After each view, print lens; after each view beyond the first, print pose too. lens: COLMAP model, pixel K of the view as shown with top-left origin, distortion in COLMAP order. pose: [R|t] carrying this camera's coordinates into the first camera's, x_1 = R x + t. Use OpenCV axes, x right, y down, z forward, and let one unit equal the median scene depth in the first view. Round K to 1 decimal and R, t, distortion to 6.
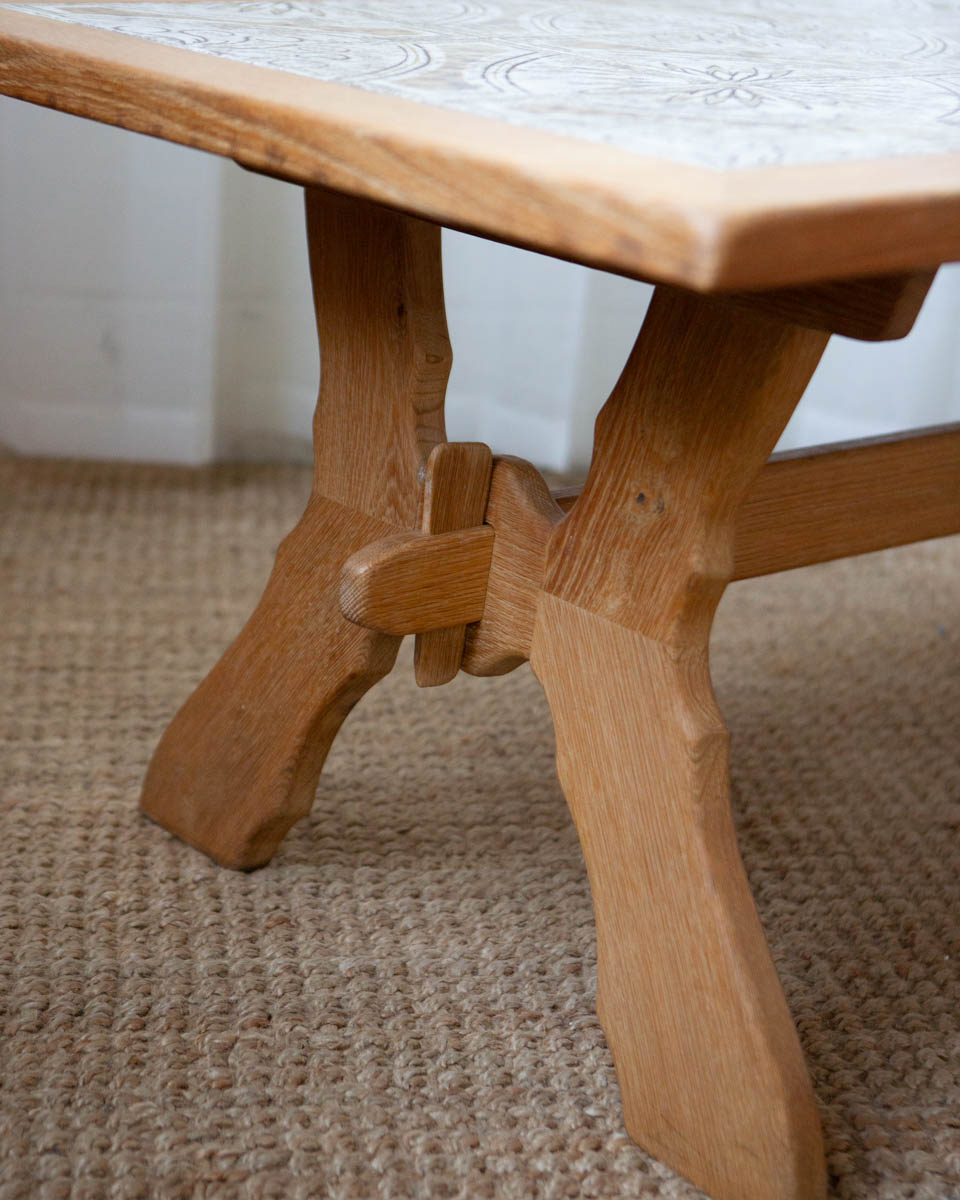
lens RADIAL K [[2195.7, 0, 476.6], [0, 2195.7, 593.4], [0, 0, 1]] dist [0.019774, 0.000000]
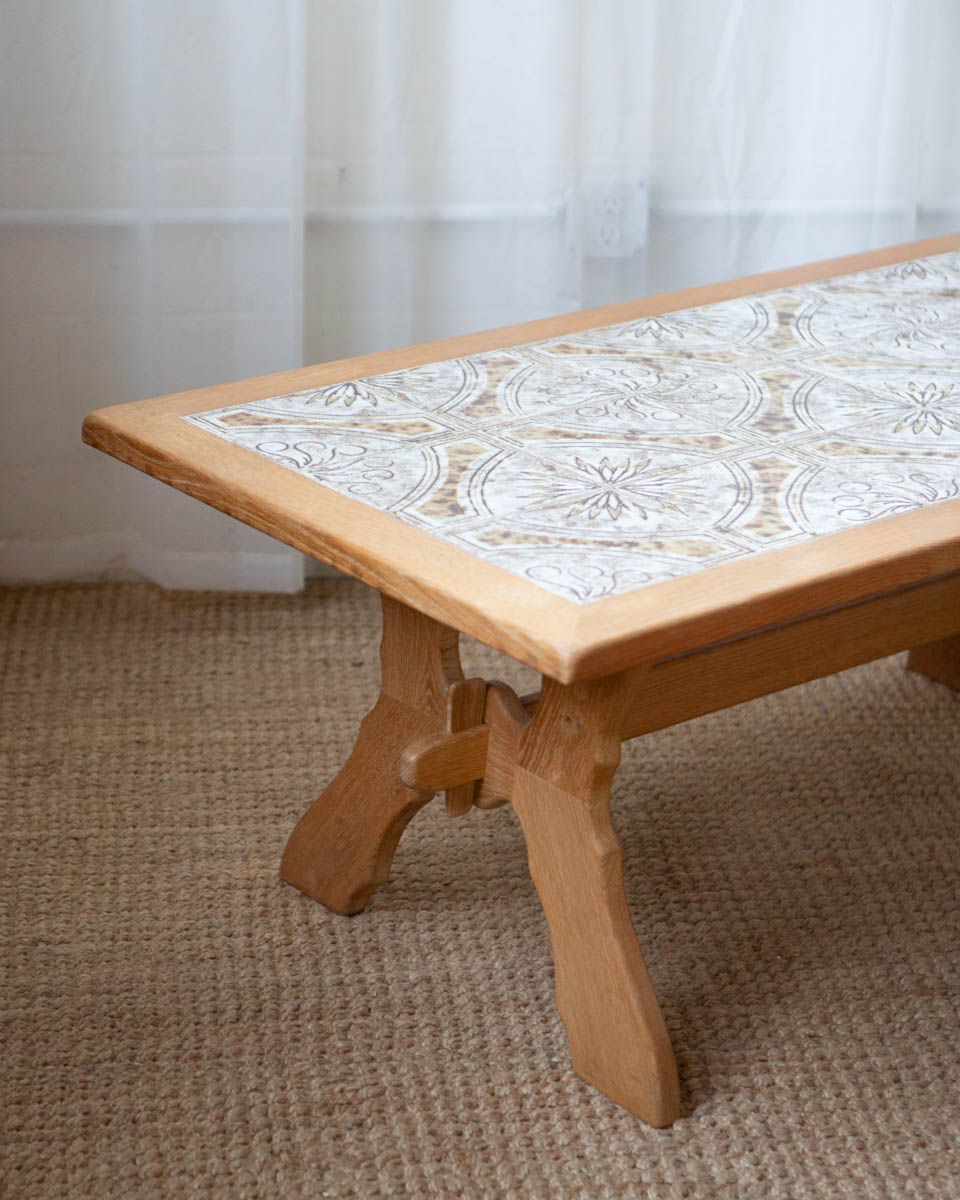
lens RADIAL K [[2486.0, 0, 481.3], [0, 2486.0, 603.8], [0, 0, 1]] dist [-0.079032, 0.000000]
pose [[0.998784, -0.036271, -0.033387, 0.069260], [0.038336, 0.997248, 0.063452, -0.244253], [0.030994, -0.064655, 0.997426, -0.912809]]
